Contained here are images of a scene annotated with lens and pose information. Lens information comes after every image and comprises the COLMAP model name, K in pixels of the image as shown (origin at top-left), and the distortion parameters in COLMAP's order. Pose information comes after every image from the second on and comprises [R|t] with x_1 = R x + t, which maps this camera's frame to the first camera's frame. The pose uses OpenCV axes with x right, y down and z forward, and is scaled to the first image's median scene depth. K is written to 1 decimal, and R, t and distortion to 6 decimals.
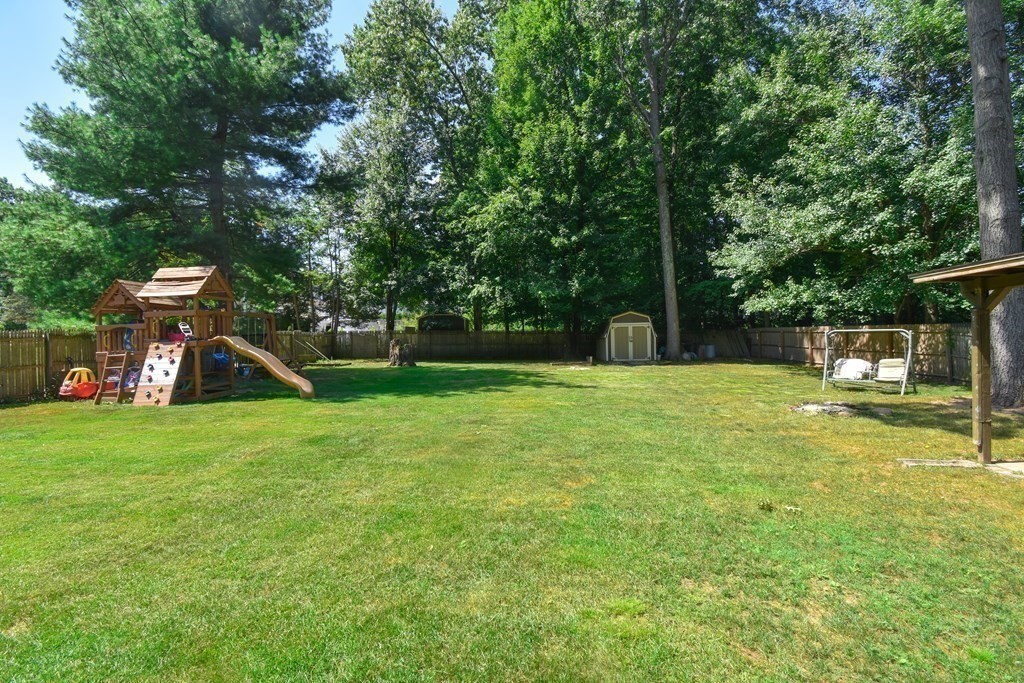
lens RADIAL K [[458.8, 0, 517.1], [0, 458.8, 338.8], [0, 0, 1]] dist [0.005326, -0.016860]
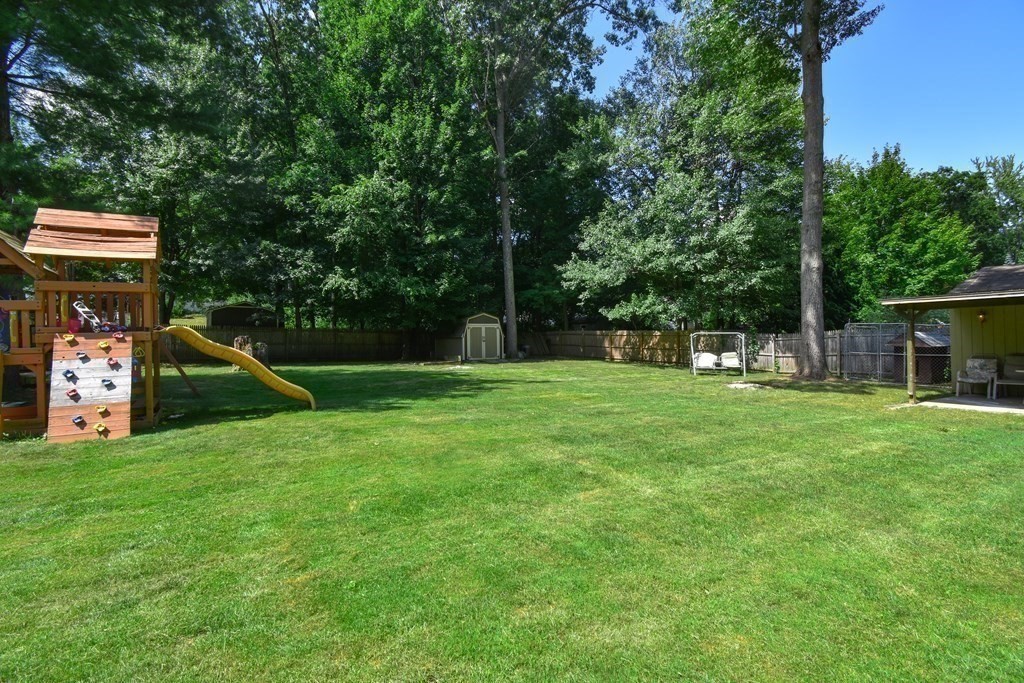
lens RADIAL K [[458.8, 0, 519.9], [0, 458.8, 341.5], [0, 0, 1]] dist [0.005326, -0.016860]
pose [[0.814299, 0.005851, 0.580417, -0.309803], [-0.006607, 0.999978, -0.000812, 0.006745], [-0.580409, -0.003174, 0.814319, 0.086695]]
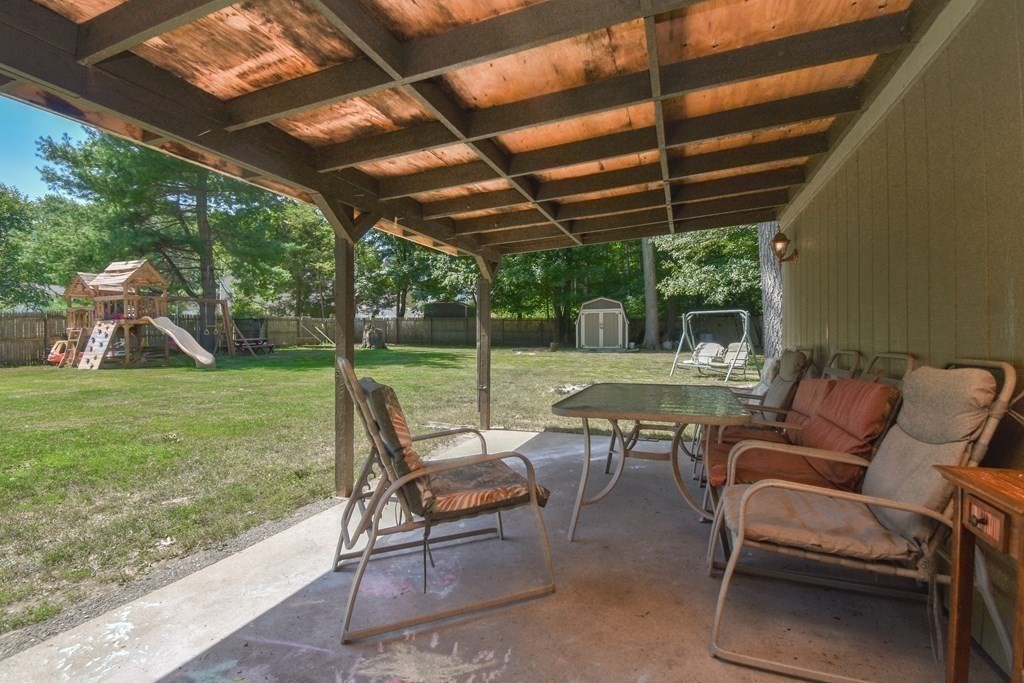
lens RADIAL K [[458.8, 0, 513.9], [0, 458.8, 344.4], [0, 0, 1]] dist [0.005326, -0.016860]
pose [[0.975621, 0.015745, -0.218898, 0.288436], [-0.009063, 0.999463, 0.031495, 0.011205], [0.219276, -0.028743, 0.975239, 0.008716]]
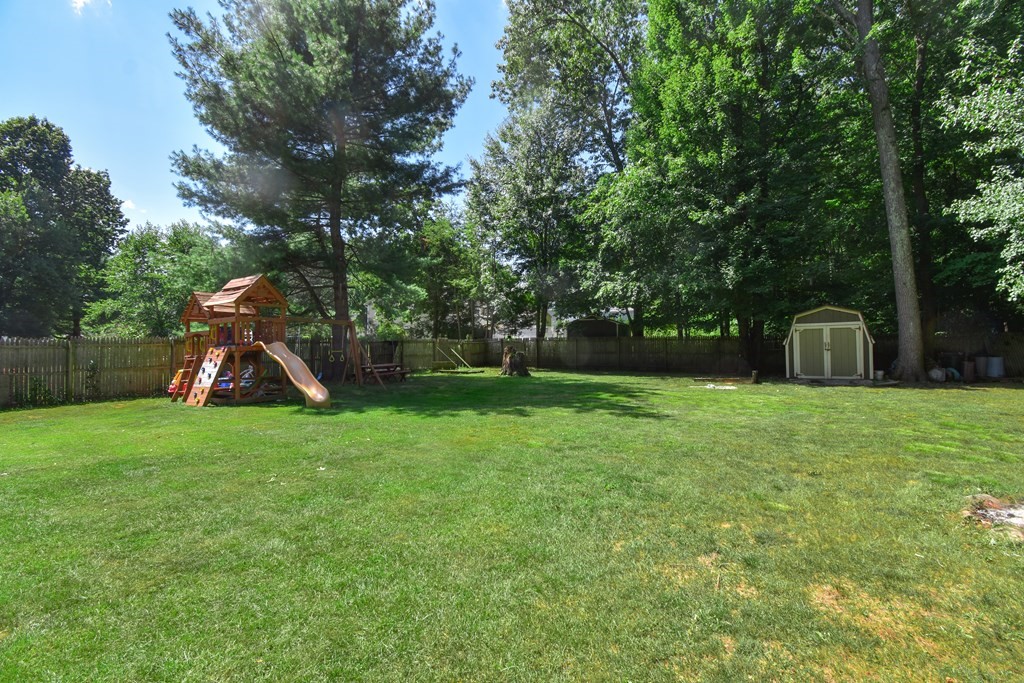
lens RADIAL K [[458.8, 0, 514.0], [0, 458.8, 343.0], [0, 0, 1]] dist [0.005326, -0.016860]
pose [[0.877541, -0.002385, -0.479496, 0.170510], [-0.002808, 0.999945, -0.010113, 0.003397], [0.479493, 0.010221, 0.877486, 0.184614]]
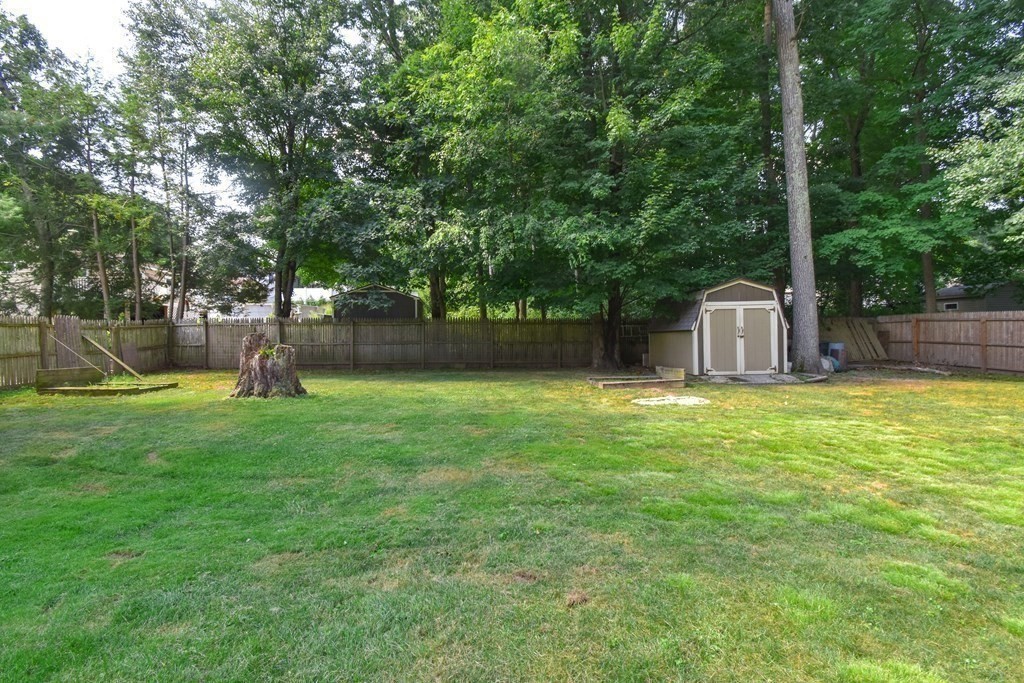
lens RADIAL K [[501.6, 0, 515.9], [0, 501.6, 339.1], [0, 0, 1]] dist [-0.008618, -0.002980]
pose [[0.996082, -0.002014, 0.088407, -0.058501], [0.001202, 0.999957, 0.009234, 0.002443], [-0.088421, -0.009091, 0.996042, 0.469543]]
